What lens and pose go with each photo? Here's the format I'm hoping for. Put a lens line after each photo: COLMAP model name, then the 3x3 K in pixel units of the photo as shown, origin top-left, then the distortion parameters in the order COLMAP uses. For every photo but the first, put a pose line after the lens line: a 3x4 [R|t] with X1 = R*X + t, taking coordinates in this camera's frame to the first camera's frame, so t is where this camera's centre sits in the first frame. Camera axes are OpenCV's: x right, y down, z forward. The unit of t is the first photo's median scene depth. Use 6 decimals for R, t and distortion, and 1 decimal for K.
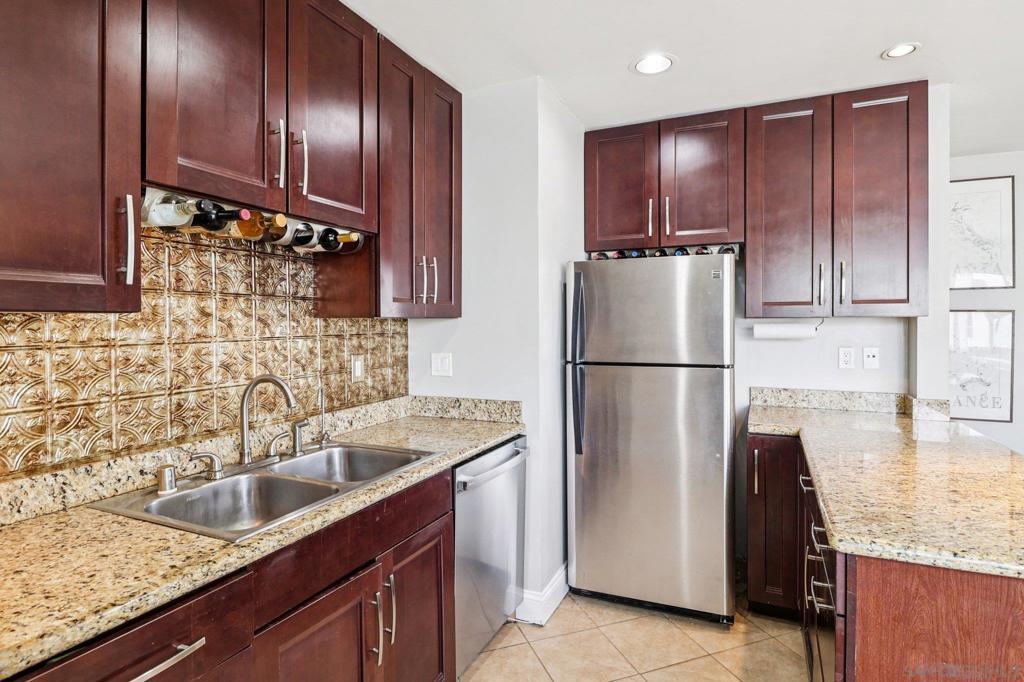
lens RADIAL K [[533.7, 0, 513.1], [0, 533.7, 325.0], [0, 0, 1]] dist [0.006035, -0.014252]
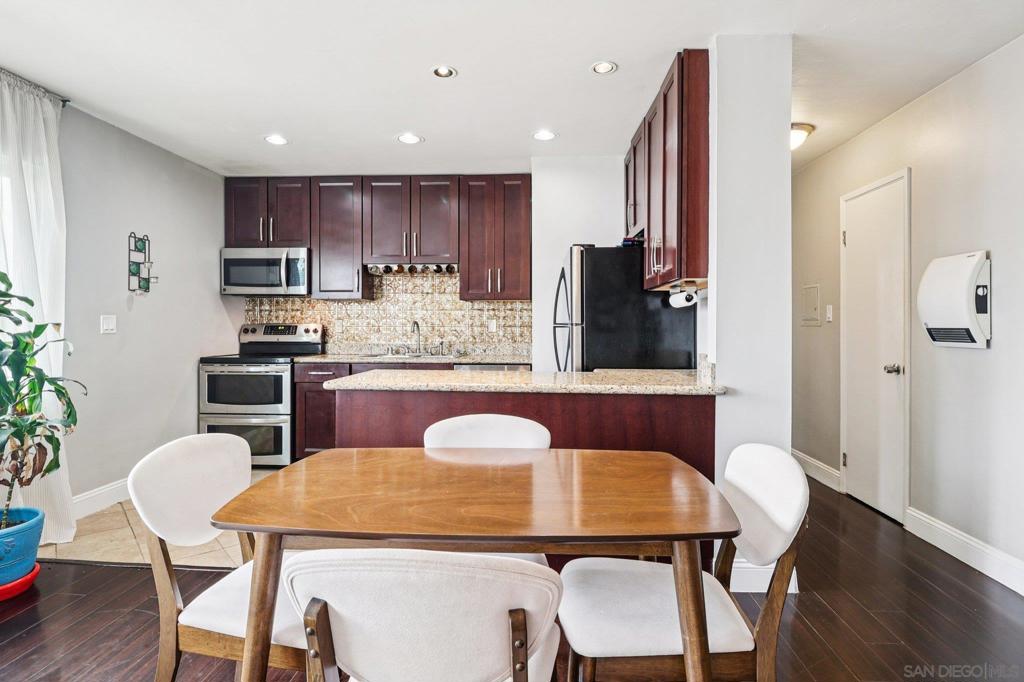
lens RADIAL K [[533.7, 0, 513.1], [0, 533.7, 325.0], [0, 0, 1]] dist [0.006035, -0.014252]
pose [[0.361579, 0.002472, -0.932338, 1.670161], [-0.008023, 0.999968, -0.000460, 0.079655], [0.932307, 0.007646, 0.361588, 0.329809]]
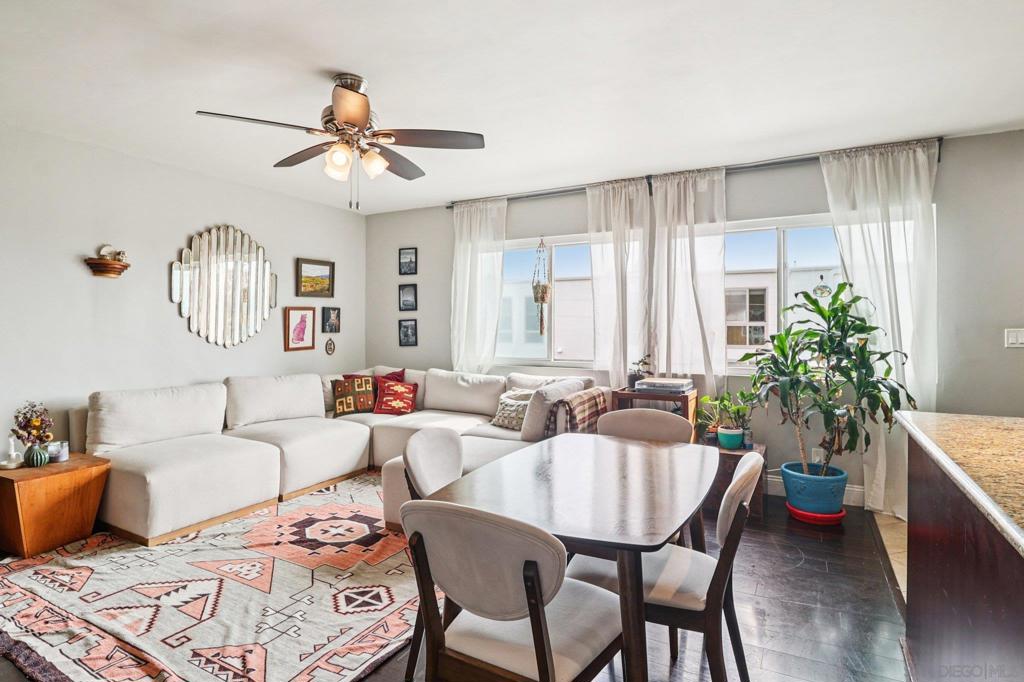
lens RADIAL K [[533.7, 0, 513.1], [0, 533.7, 325.0], [0, 0, 1]] dist [0.006035, -0.014252]
pose [[-0.998183, 0.004668, 0.060069, 1.150781], [0.004815, 0.999986, 0.002304, 0.041129], [-0.060057, 0.002589, -0.998192, 1.307902]]
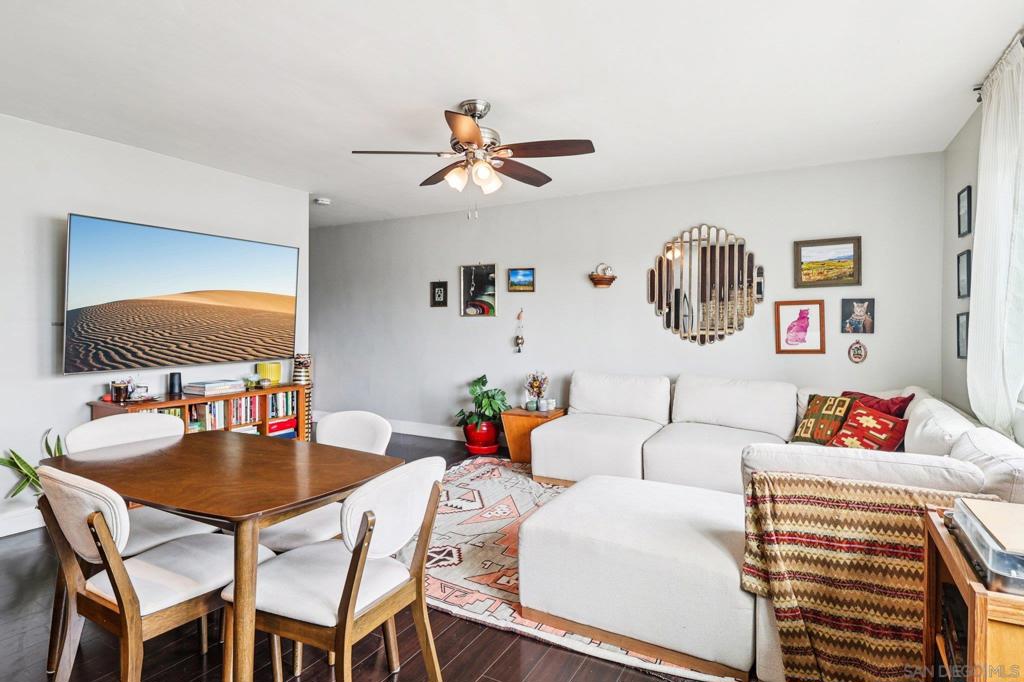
lens RADIAL K [[533.7, 0, 513.1], [0, 533.7, 325.0], [0, 0, 1]] dist [0.006035, -0.014252]
pose [[0.072344, 0.003114, 0.997375, 0.304996], [0.001957, 0.999993, -0.003264, 0.053455], [-0.997378, 0.002188, 0.072337, 0.022296]]
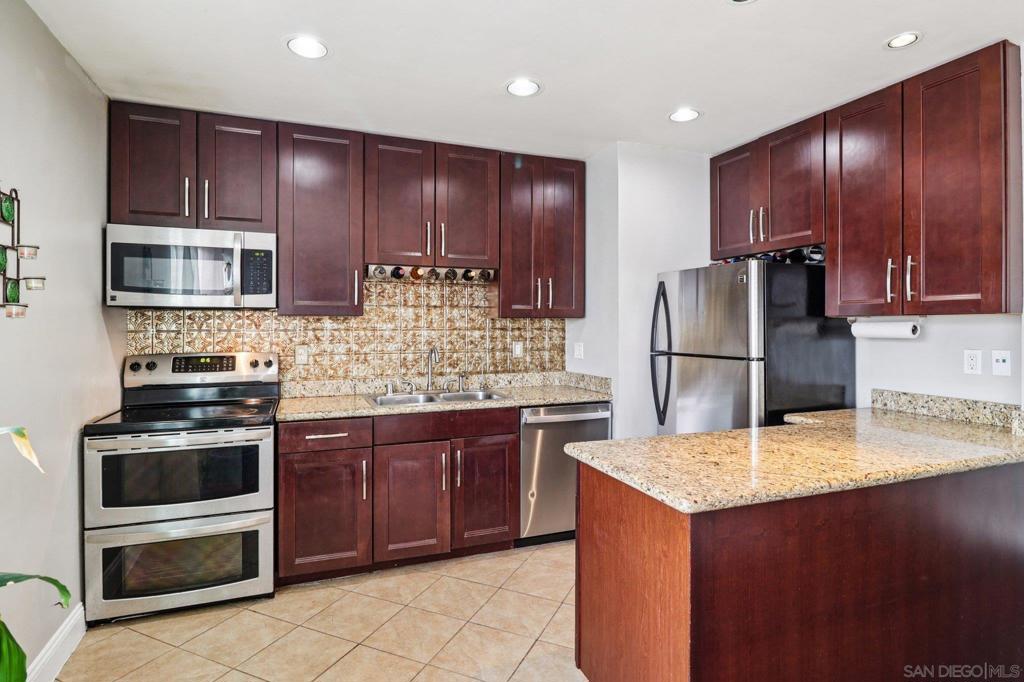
lens RADIAL K [[533.7, 0, 513.1], [0, 533.7, 325.0], [0, 0, 1]] dist [0.006035, -0.014252]
pose [[0.720917, 0.004546, -0.693006, 0.817569], [-0.006816, 0.999977, -0.000530, 0.008575], [0.692987, 0.005106, 0.720932, -0.171869]]
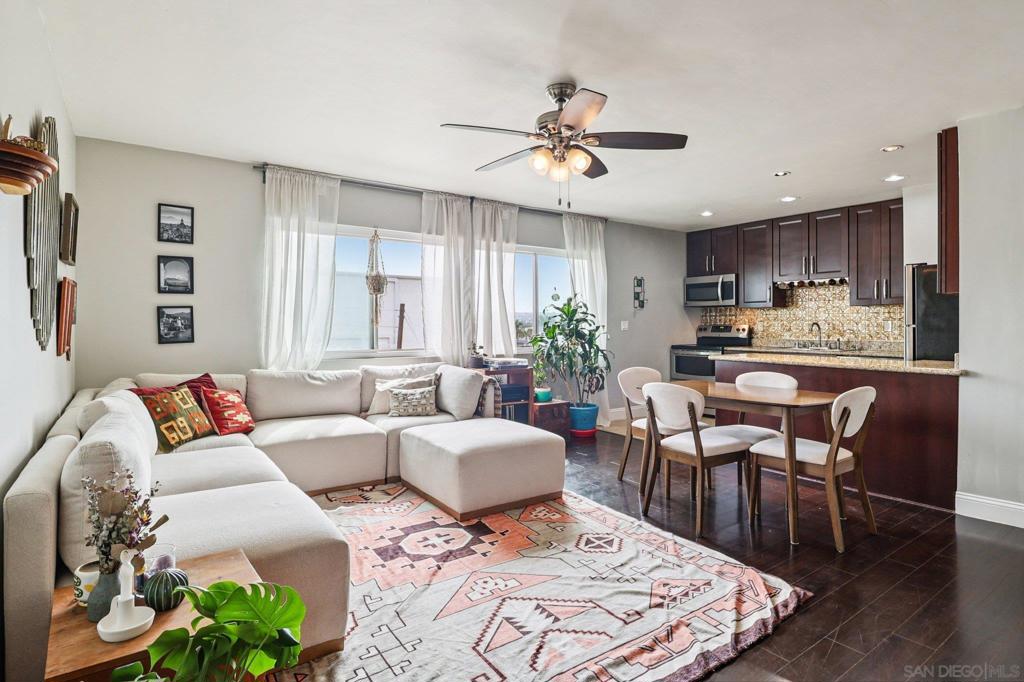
lens RADIAL K [[533.7, 0, 513.1], [0, 533.7, 325.0], [0, 0, 1]] dist [0.006035, -0.014252]
pose [[-0.495811, 0.003614, -0.868423, 2.694975], [-0.002660, 0.999980, 0.005680, 0.067768], [0.868427, 0.005126, -0.495791, 0.724229]]
